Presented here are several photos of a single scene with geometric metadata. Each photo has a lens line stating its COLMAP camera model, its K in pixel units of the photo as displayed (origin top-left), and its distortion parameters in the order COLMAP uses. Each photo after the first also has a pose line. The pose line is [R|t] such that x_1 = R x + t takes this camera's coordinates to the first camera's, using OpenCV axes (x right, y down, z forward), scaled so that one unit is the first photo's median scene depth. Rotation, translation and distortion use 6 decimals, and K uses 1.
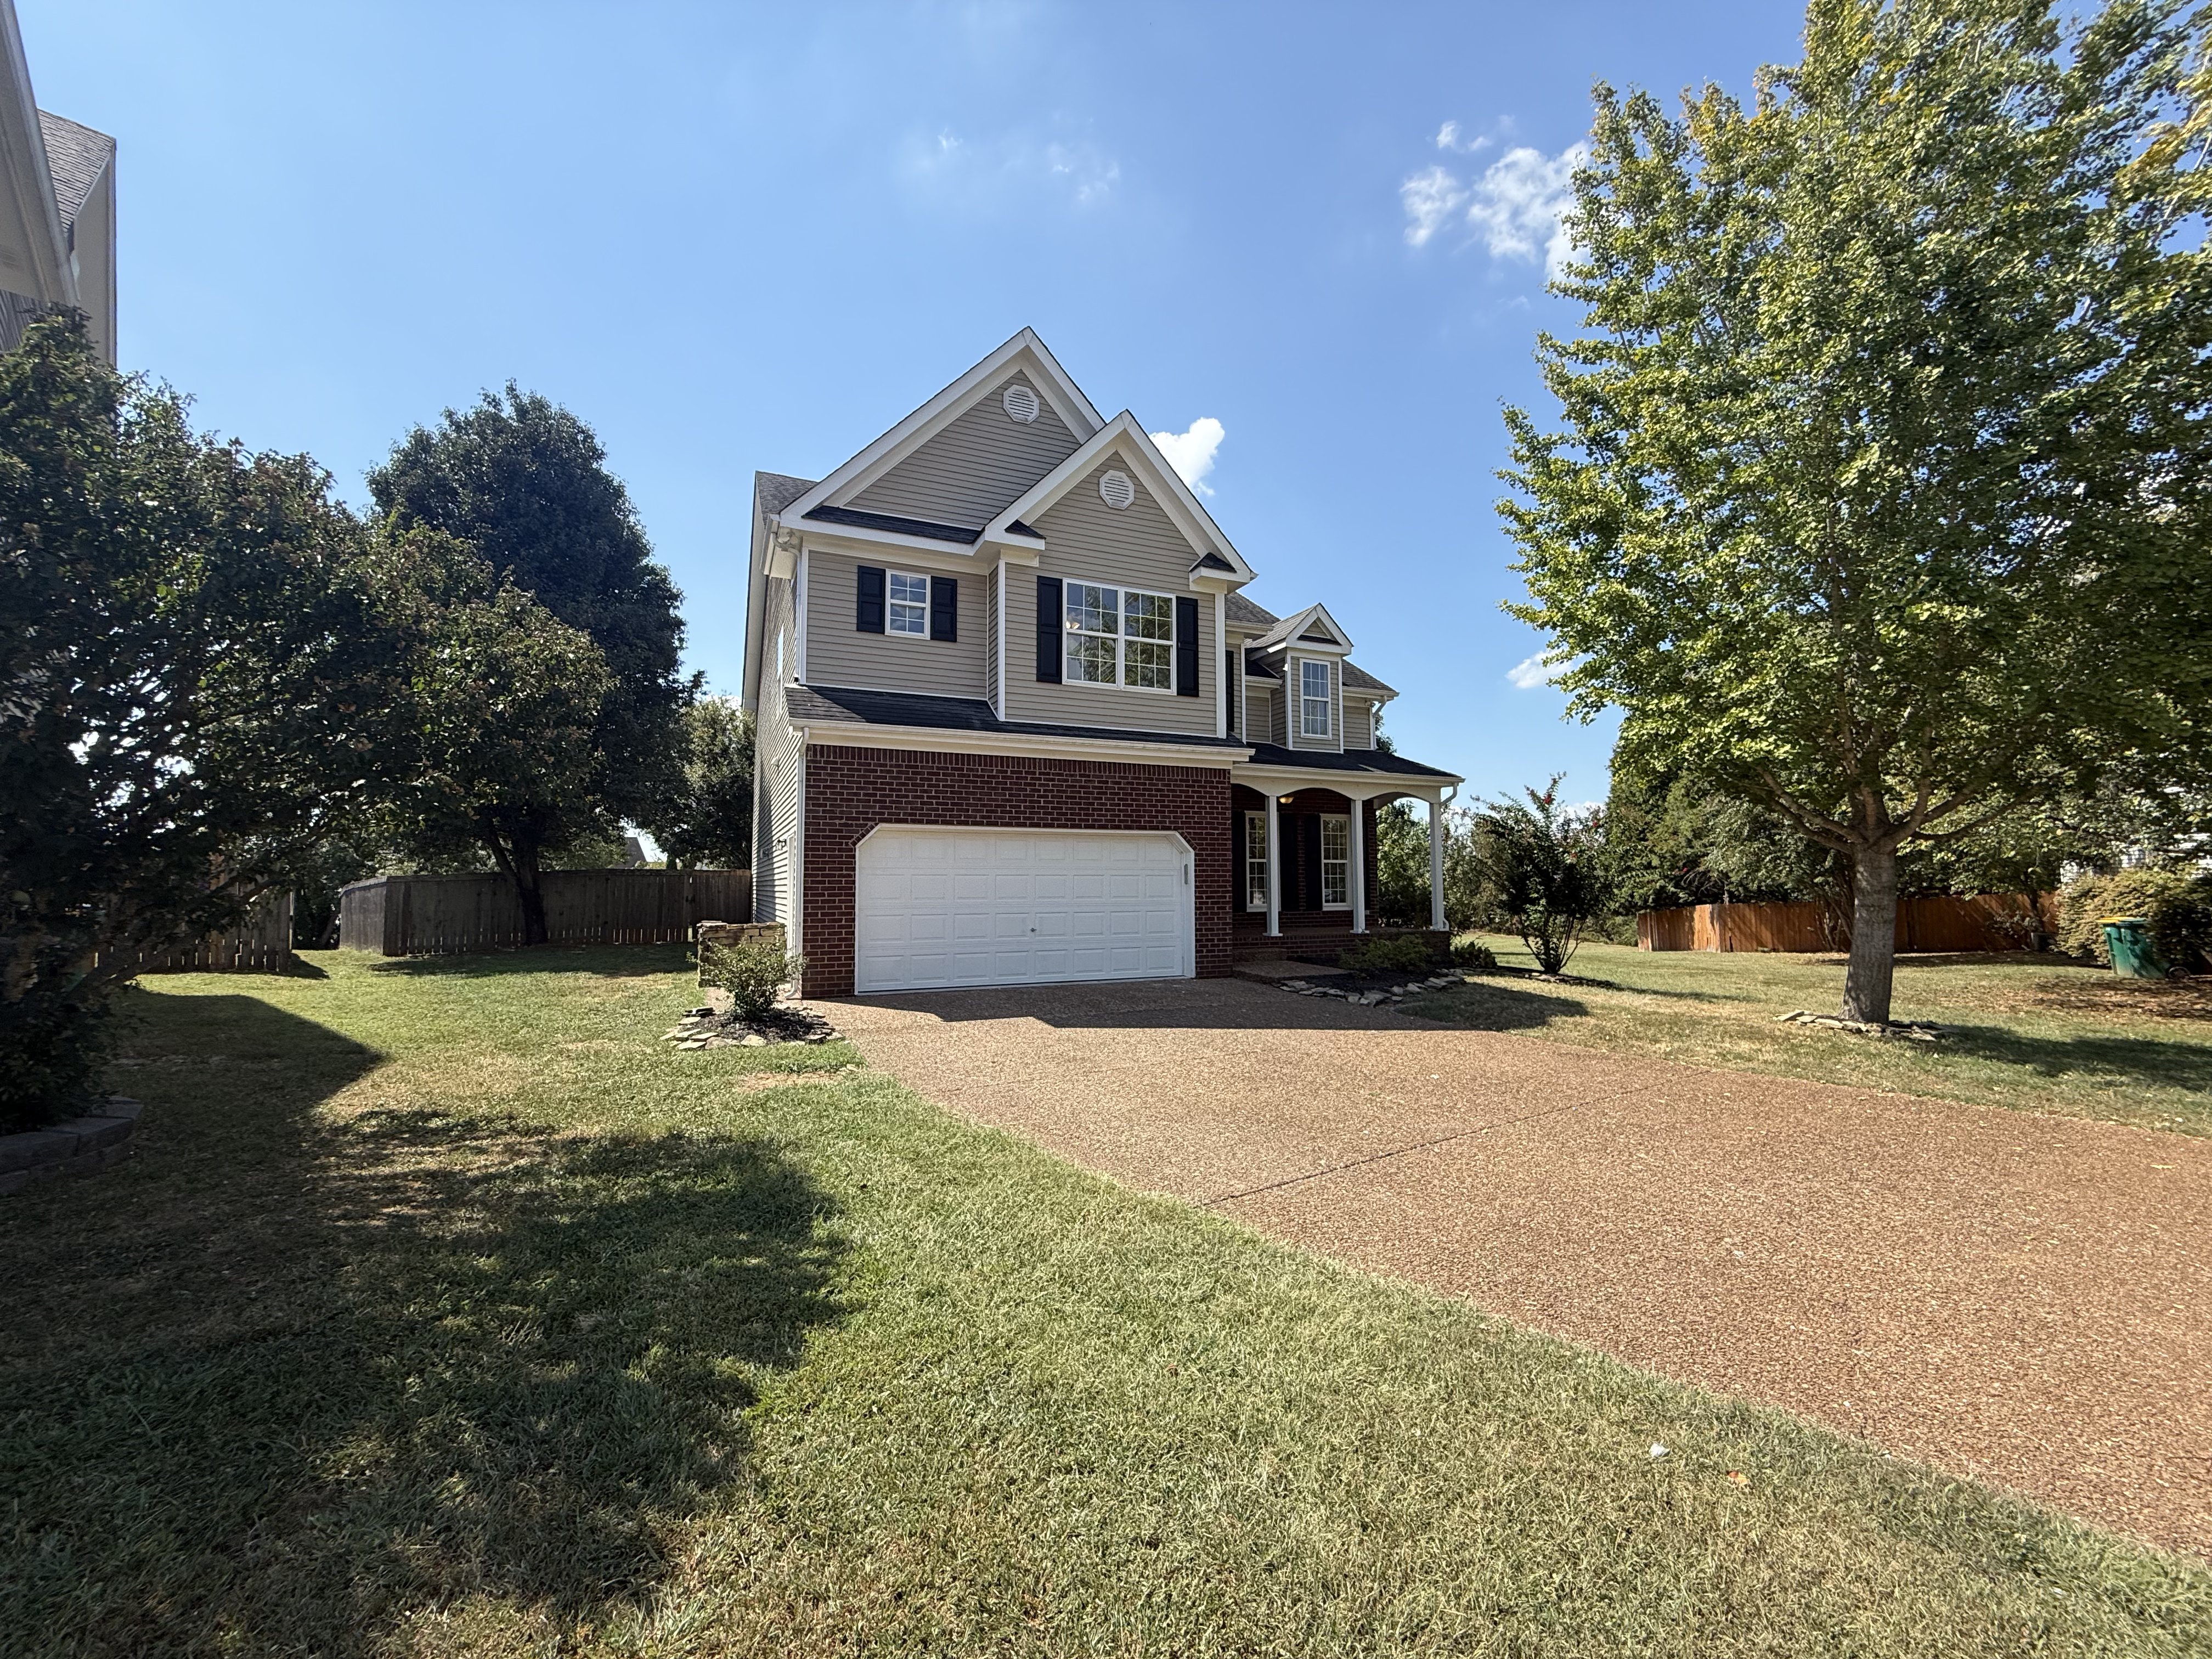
lens RADIAL K [[886.2, 0, 1107.6], [0, 886.2, 830.9], [0, 0, 1]] dist [0.000118, 0.000226]
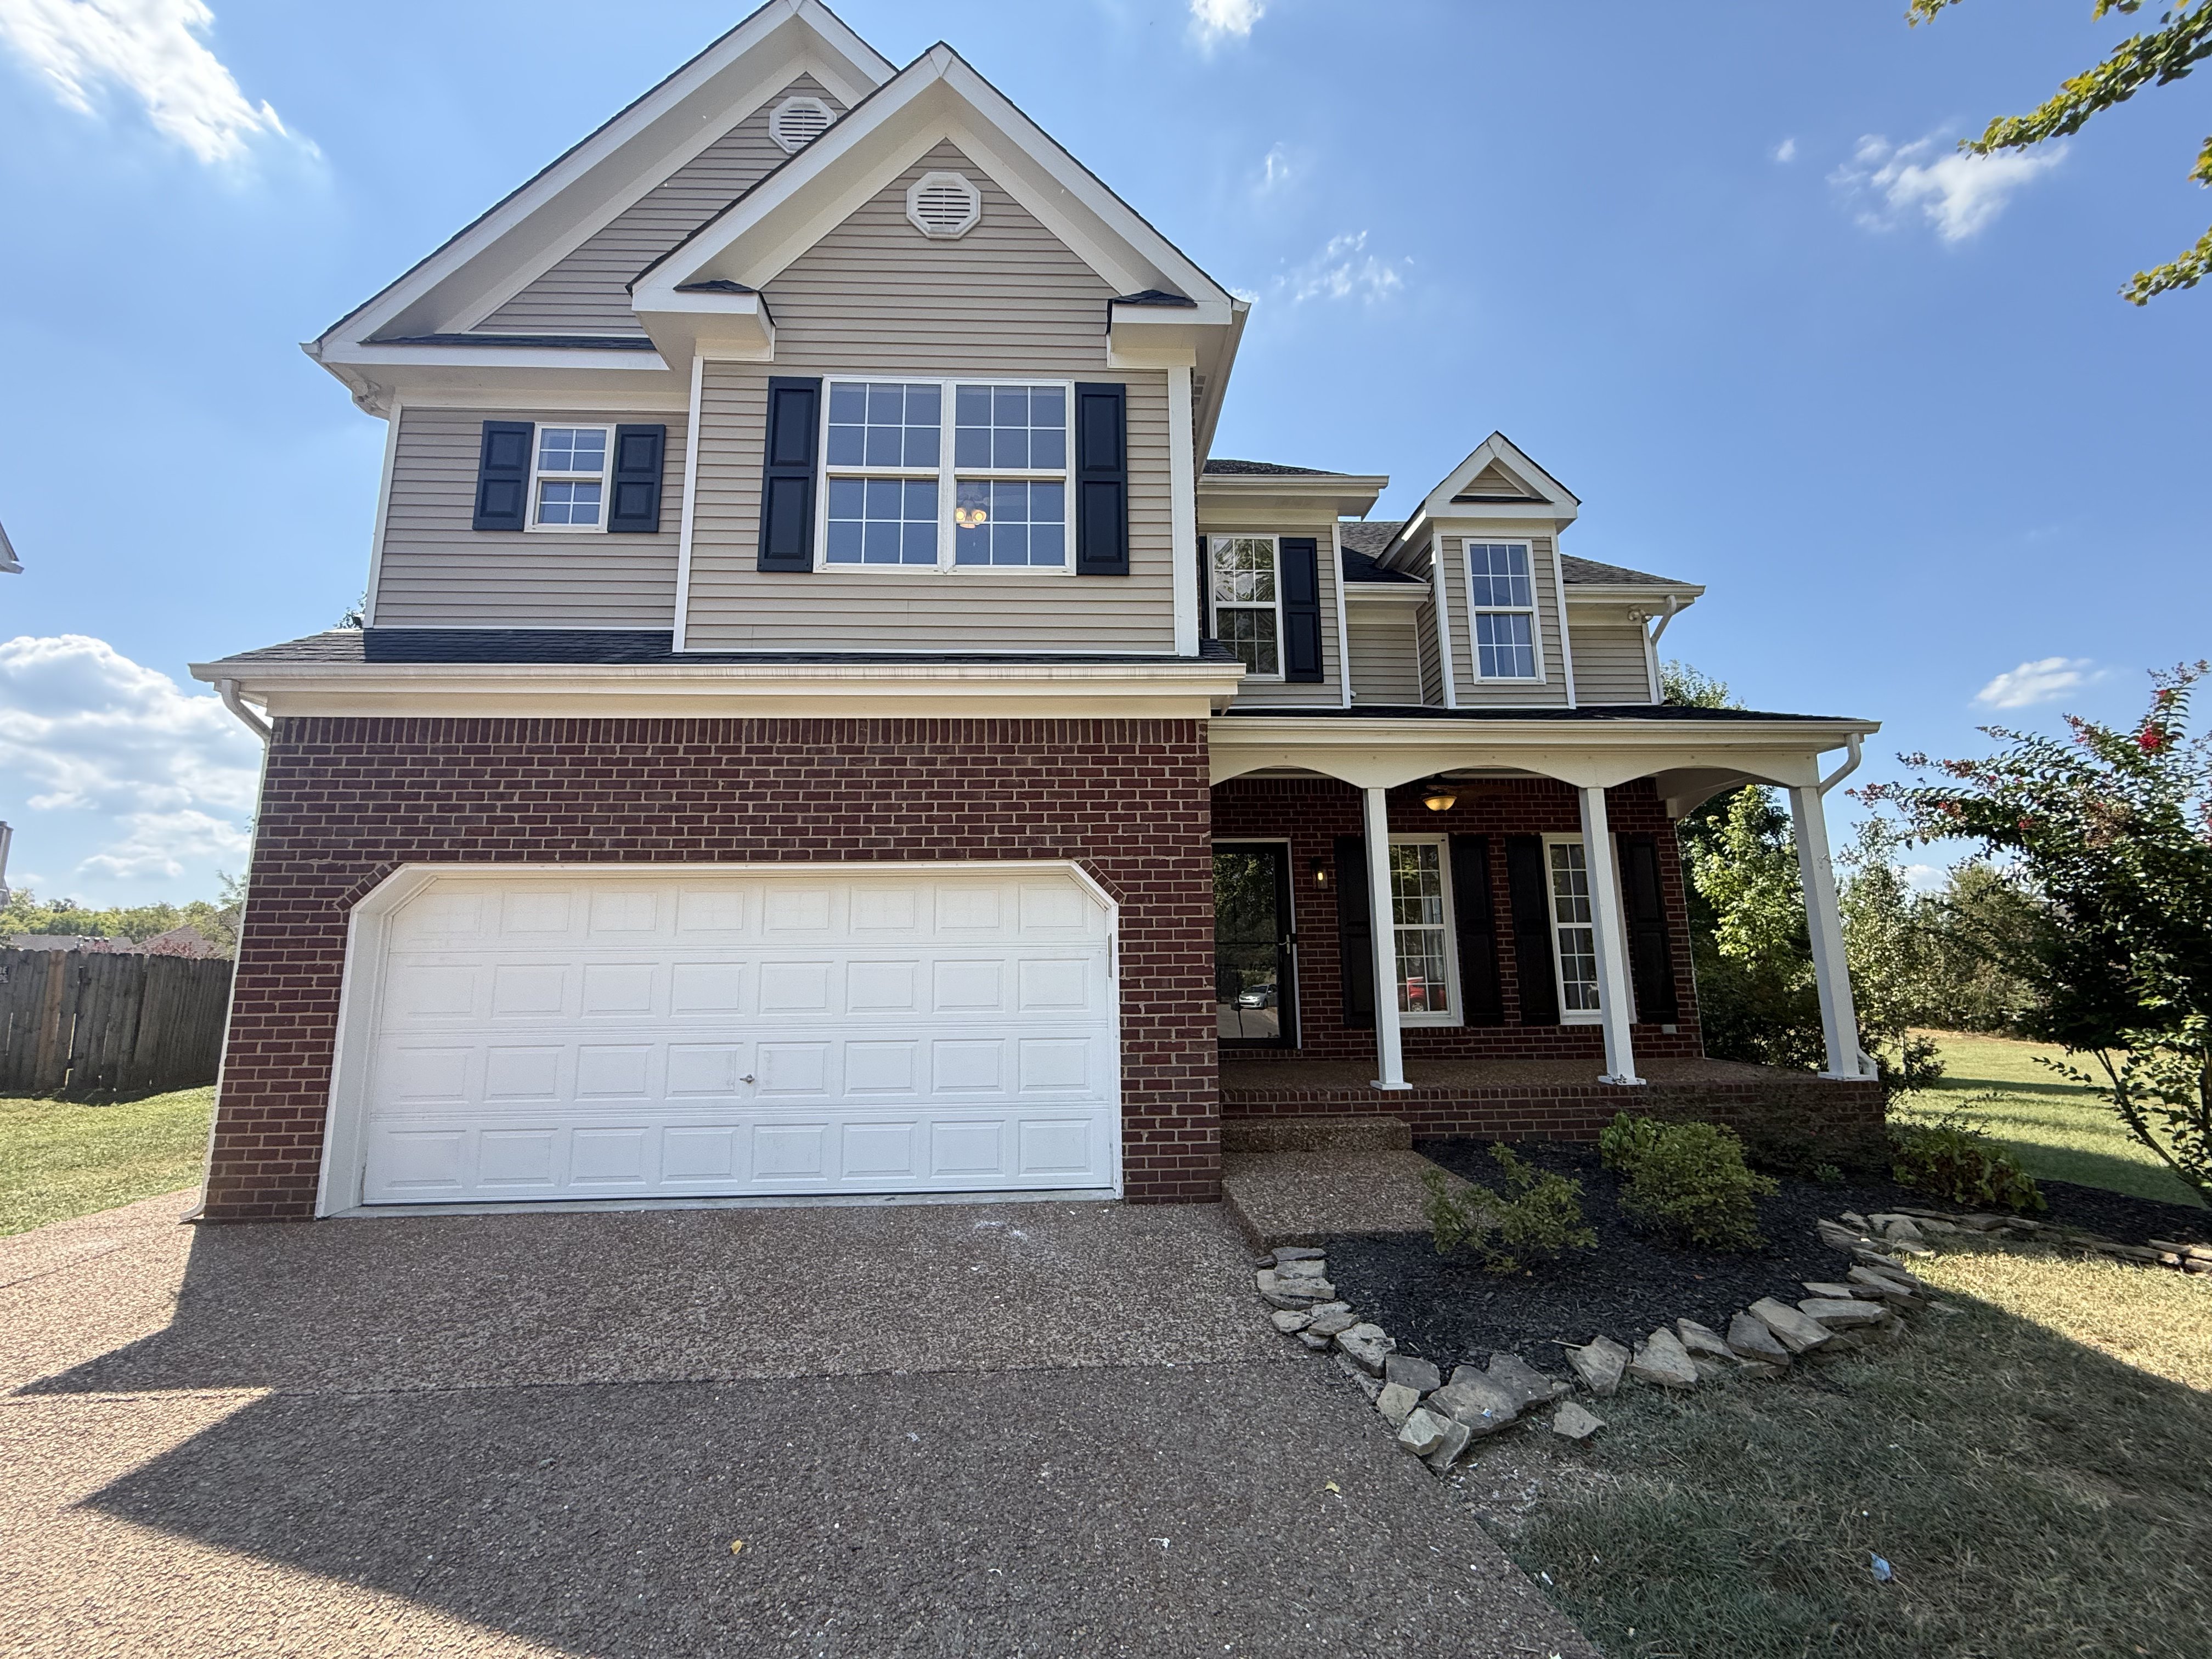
lens RADIAL K [[886.2, 0, 1101.3], [0, 886.2, 826.0], [0, 0, 1]] dist [0.000118, 0.000226]
pose [[0.930336, -0.067965, -0.360354, 0.252140], [0.031729, 0.993909, -0.105541, 0.030830], [0.365333, 0.086755, 0.926826, 0.575586]]
